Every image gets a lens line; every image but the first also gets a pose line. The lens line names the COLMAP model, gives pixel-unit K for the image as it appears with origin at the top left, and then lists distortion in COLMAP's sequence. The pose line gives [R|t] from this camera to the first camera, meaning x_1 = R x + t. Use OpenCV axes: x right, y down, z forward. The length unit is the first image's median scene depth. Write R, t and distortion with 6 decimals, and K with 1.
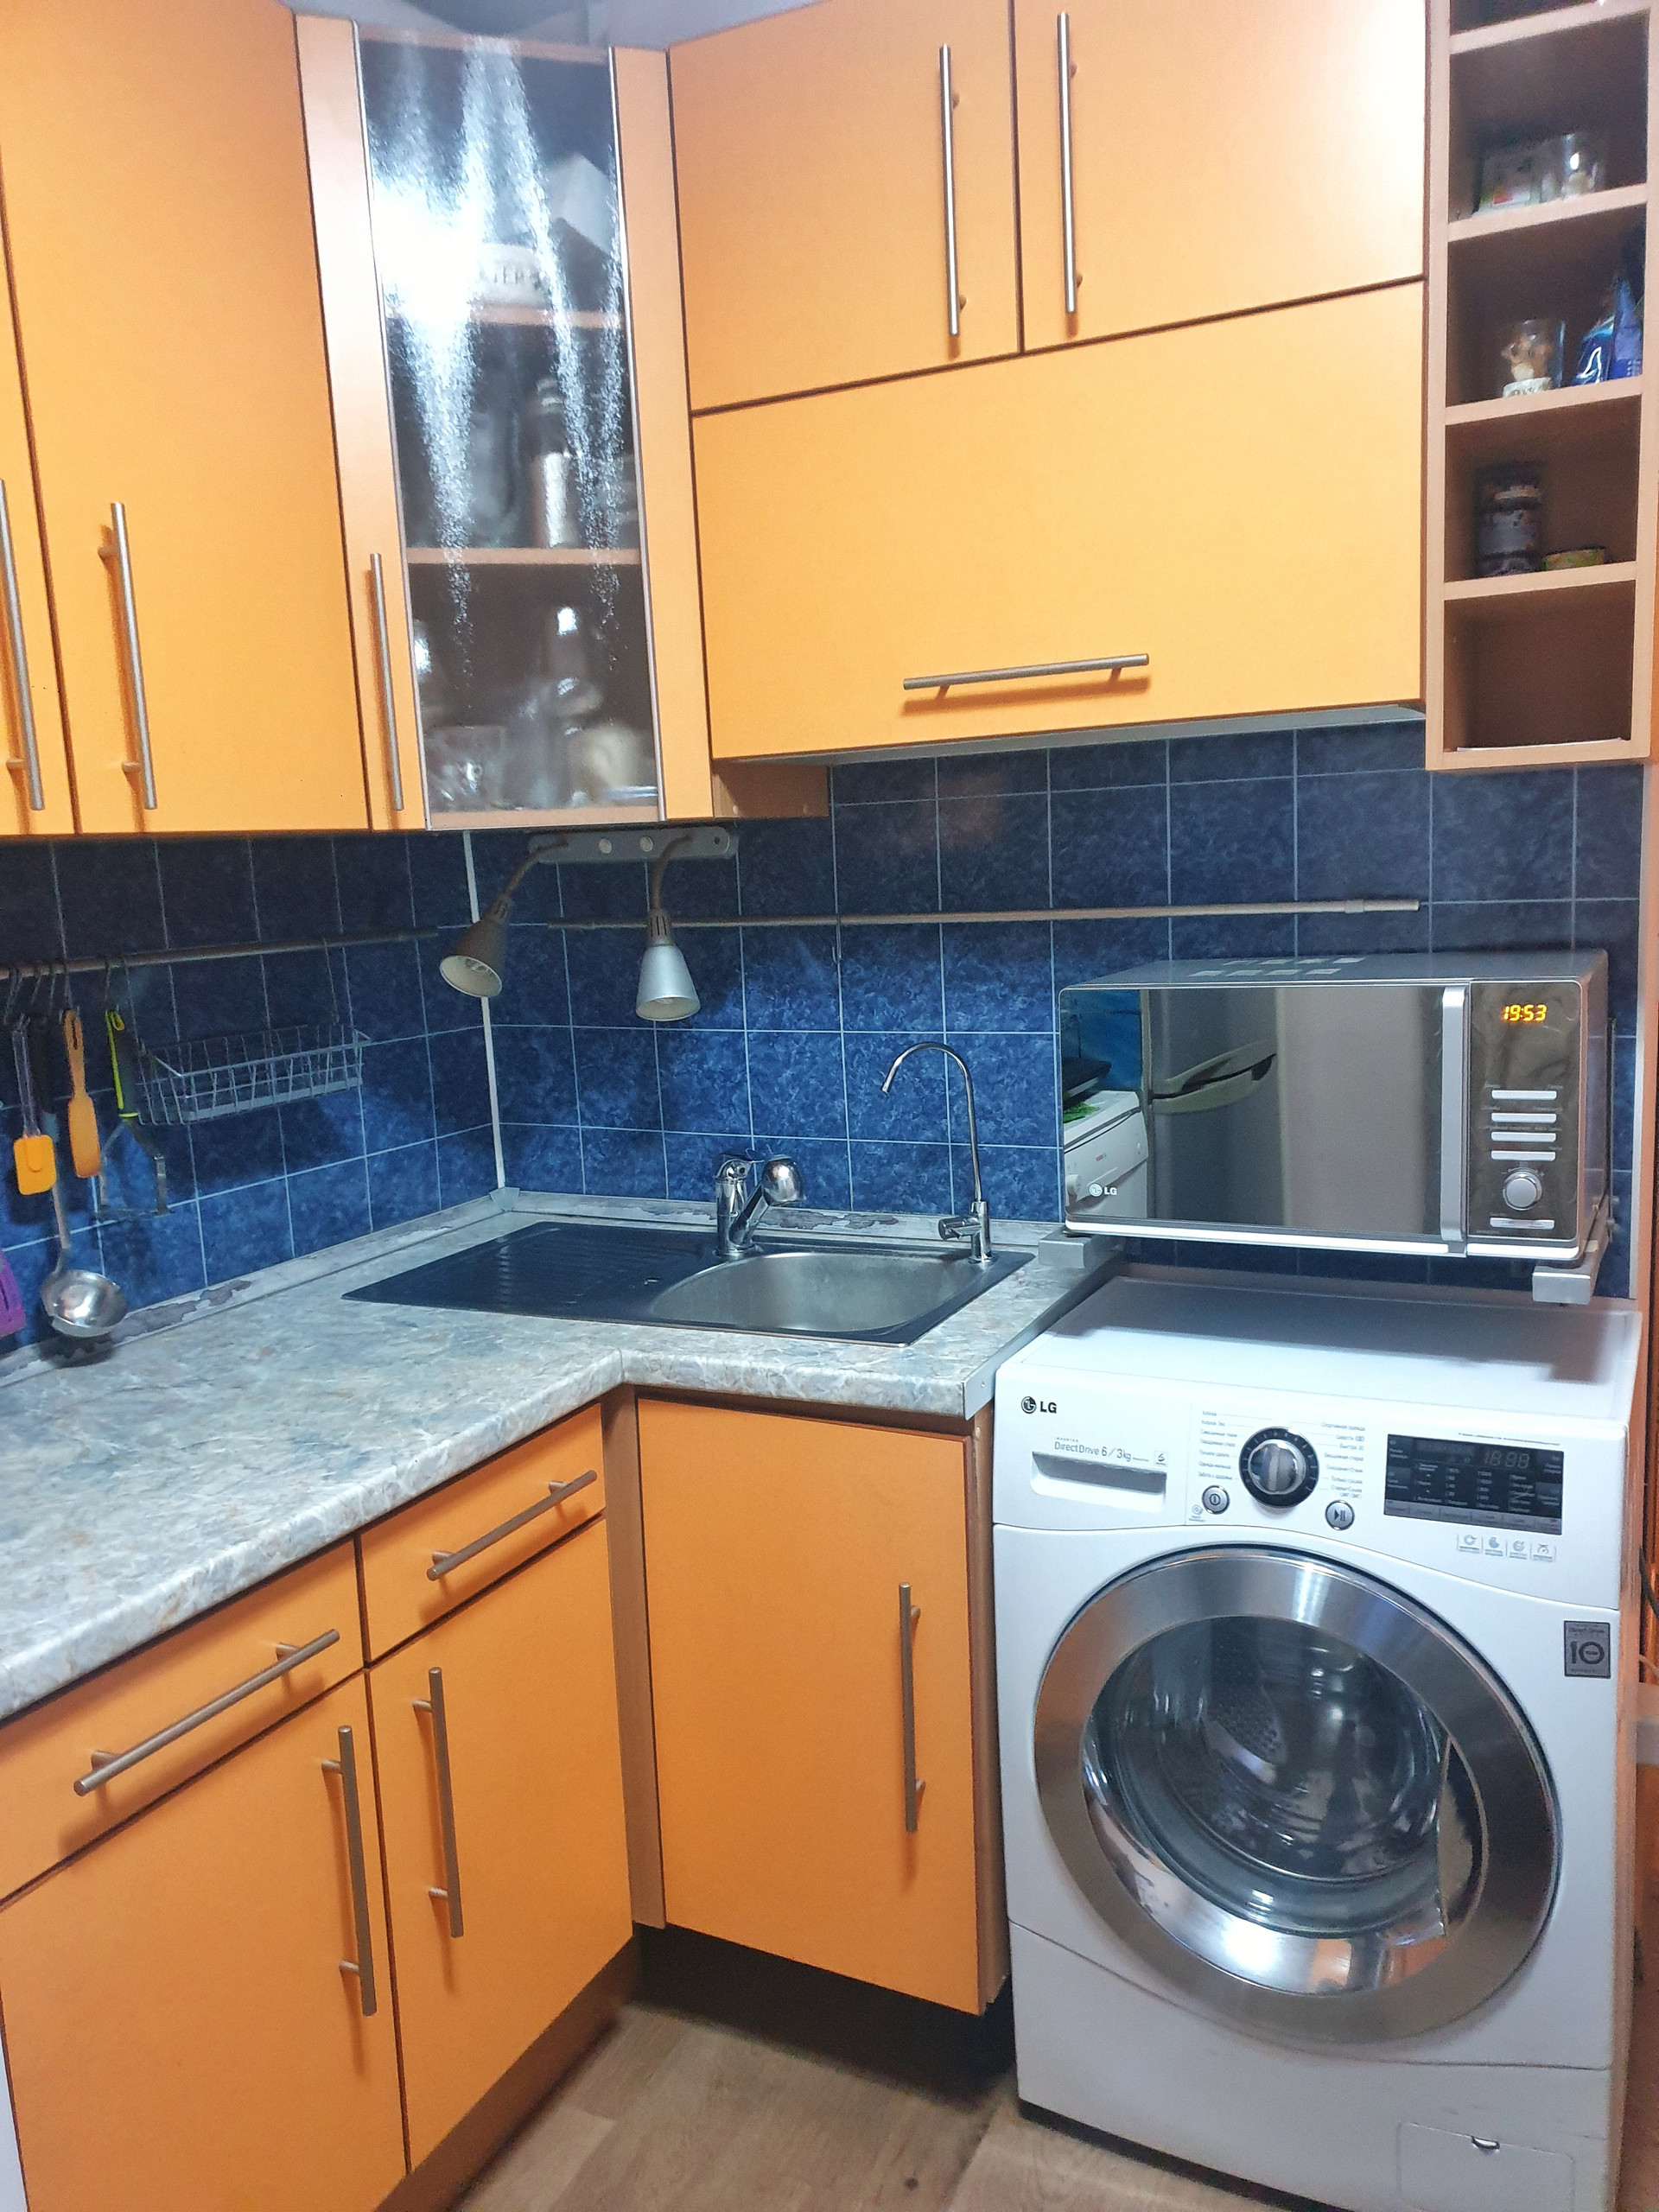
lens RADIAL K [[1712.9, 0, 855.9], [0, 1712.9, 1137.9], [0, 0, 1]] dist [0.033940, -0.033050]
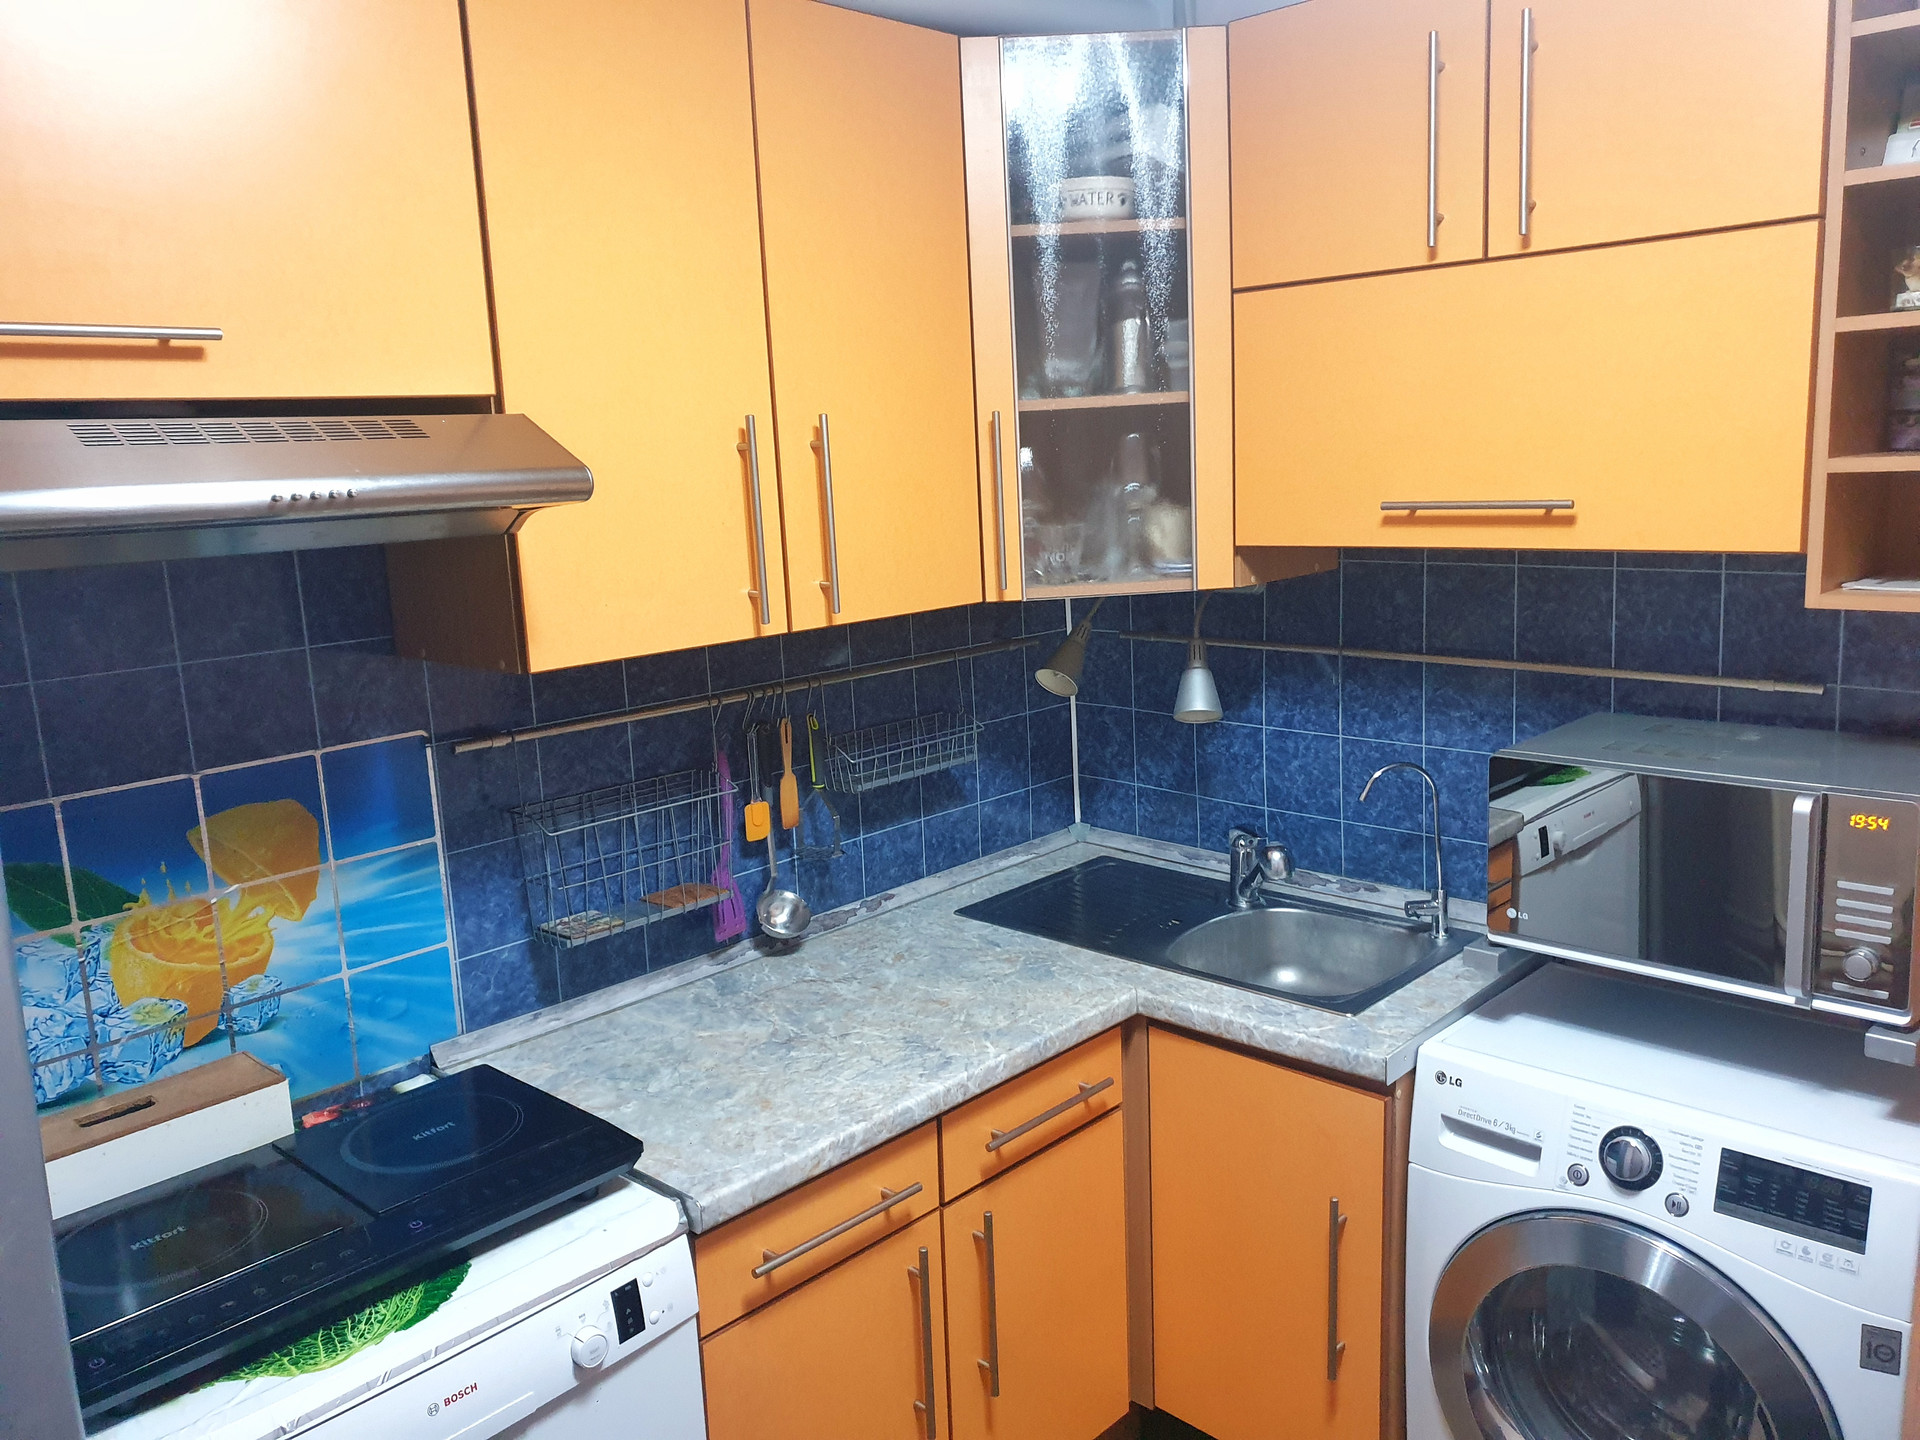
lens RADIAL K [[1486.7, 0, 998.3], [0, 1486.7, 715.7], [0, 0, 1]] dist [0.033940, -0.033050]
pose [[0.954773, 0.059598, -0.291300, 0.093339], [-0.052338, 0.998095, 0.032659, -0.133449], [0.292692, -0.015935, 0.956074, -0.168747]]
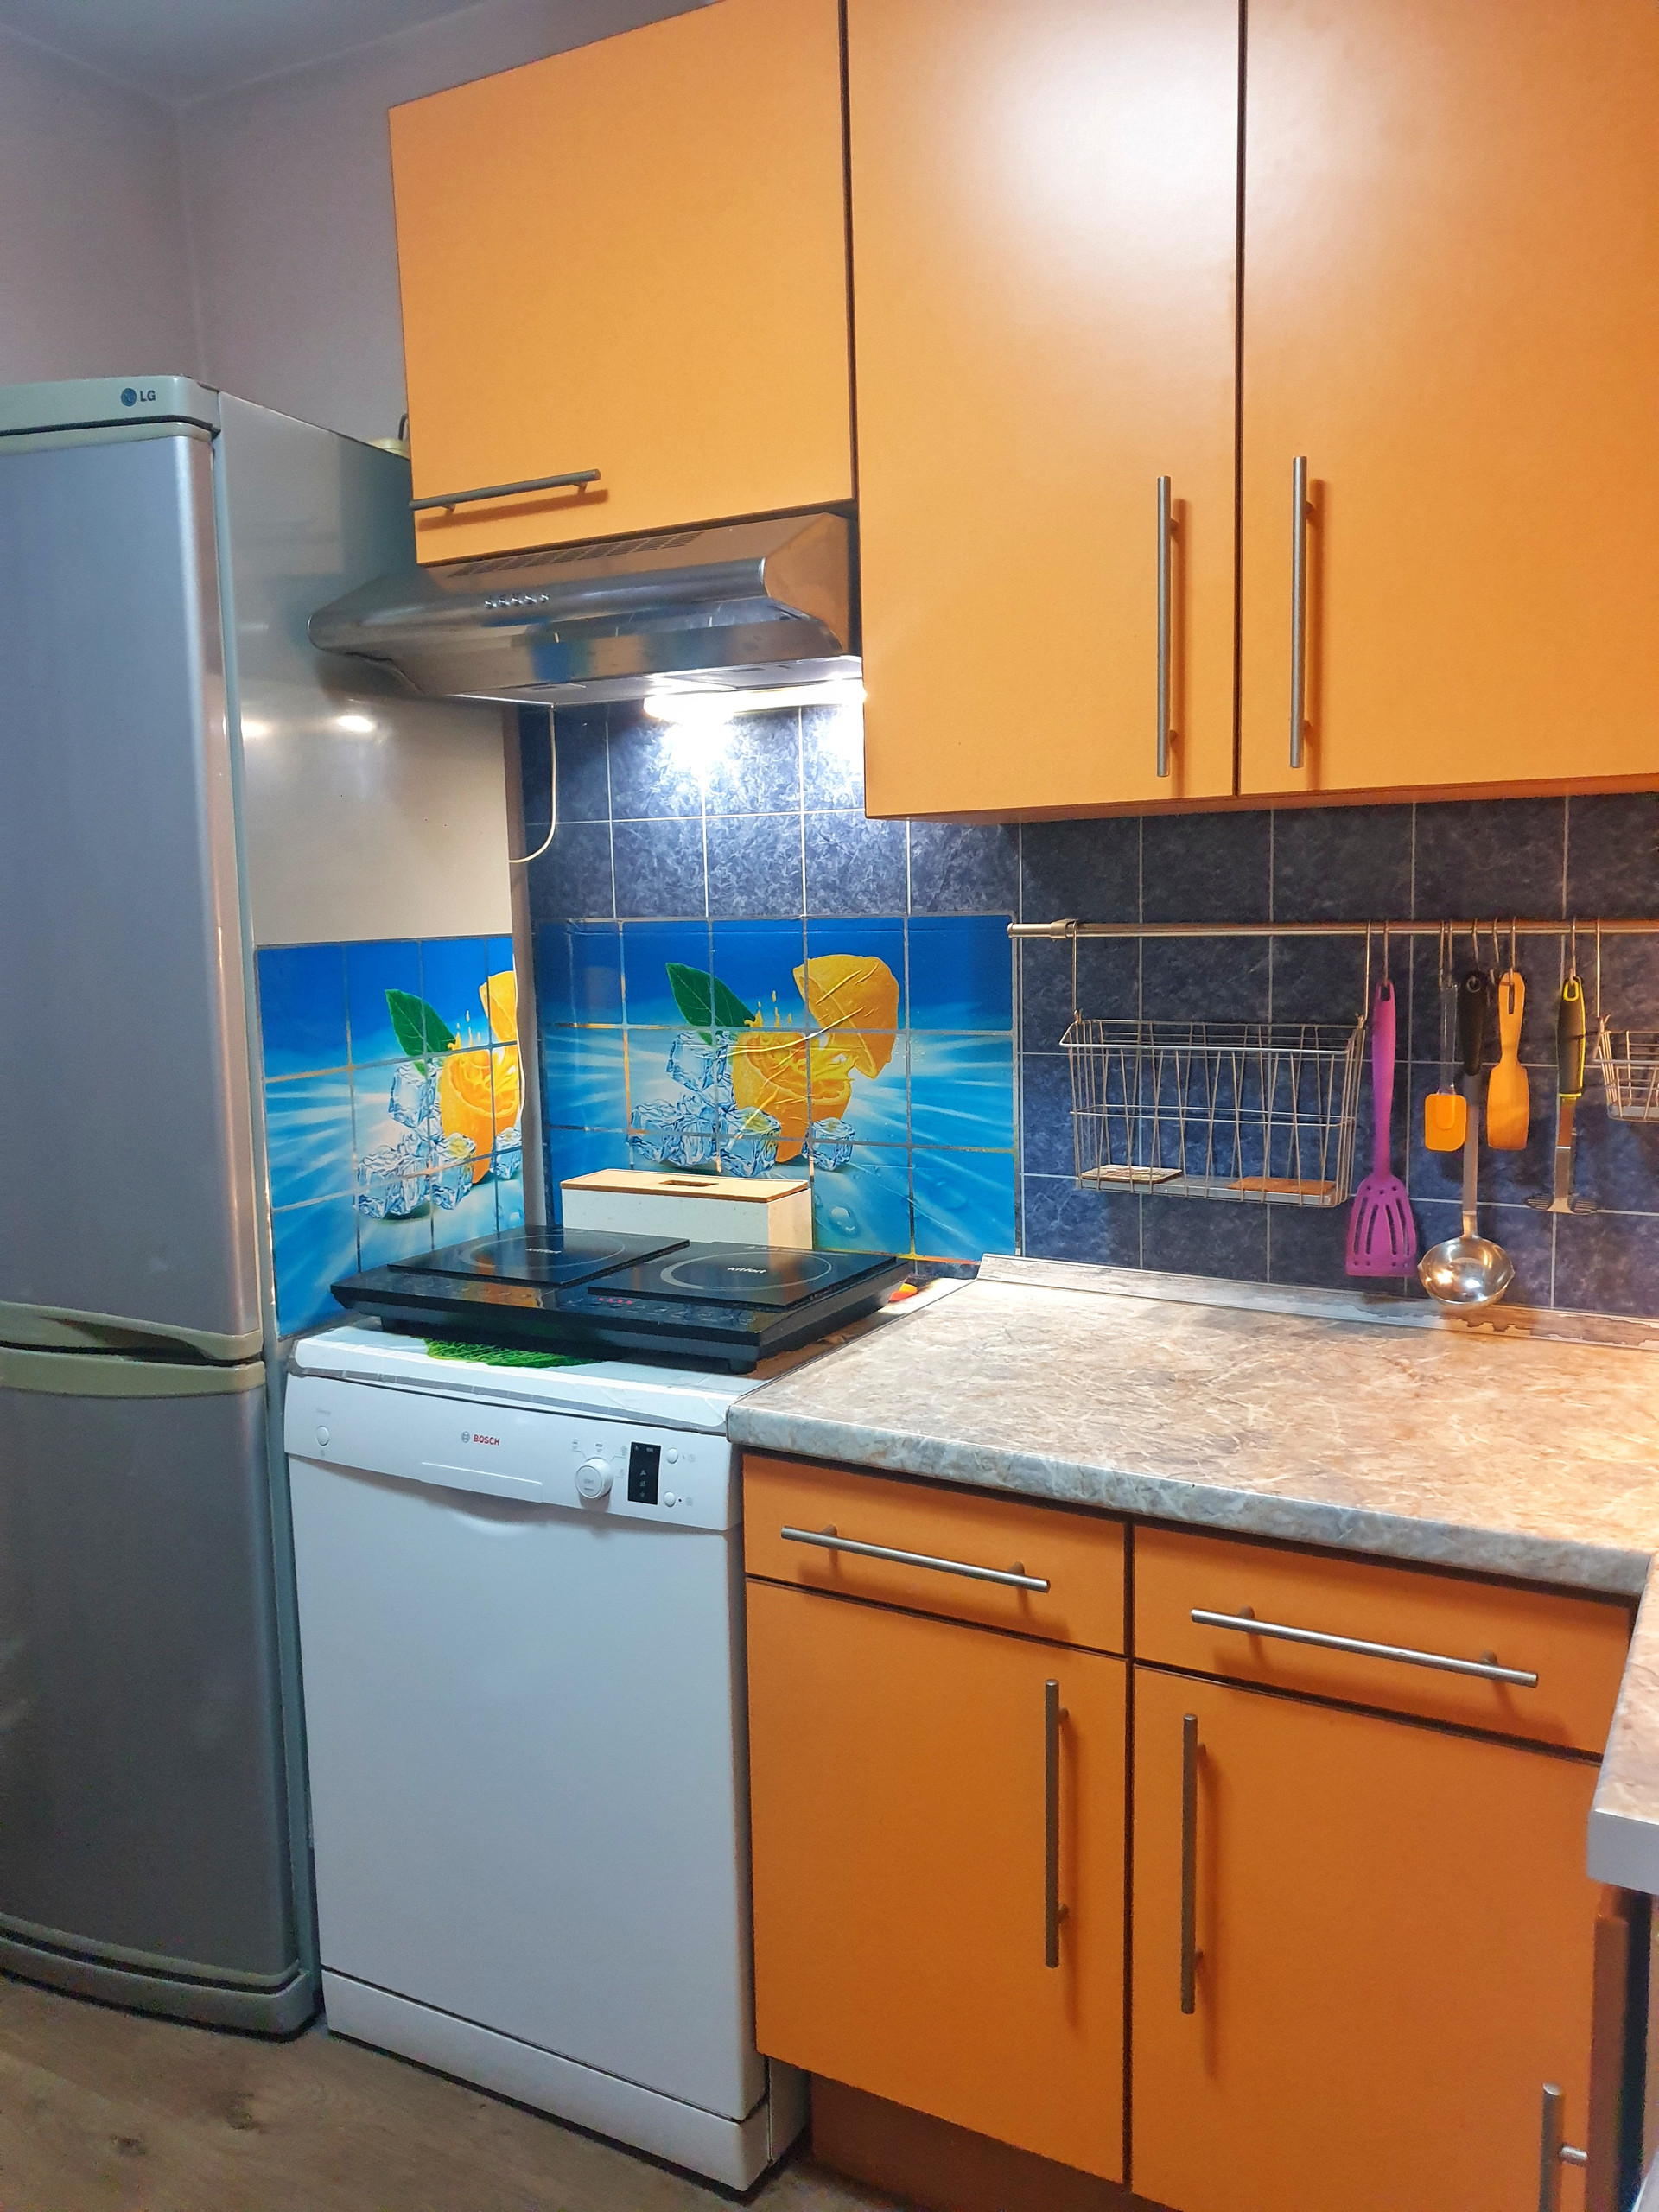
lens RADIAL K [[1712.9, 0, 860.4], [0, 1712.9, 1117.1], [0, 0, 1]] dist [0.033940, -0.033050]
pose [[-0.060045, 0.173435, -0.983013, 0.540179], [-0.144479, 0.972910, 0.180477, -0.123009], [0.987684, 0.152861, -0.033361, 0.724847]]
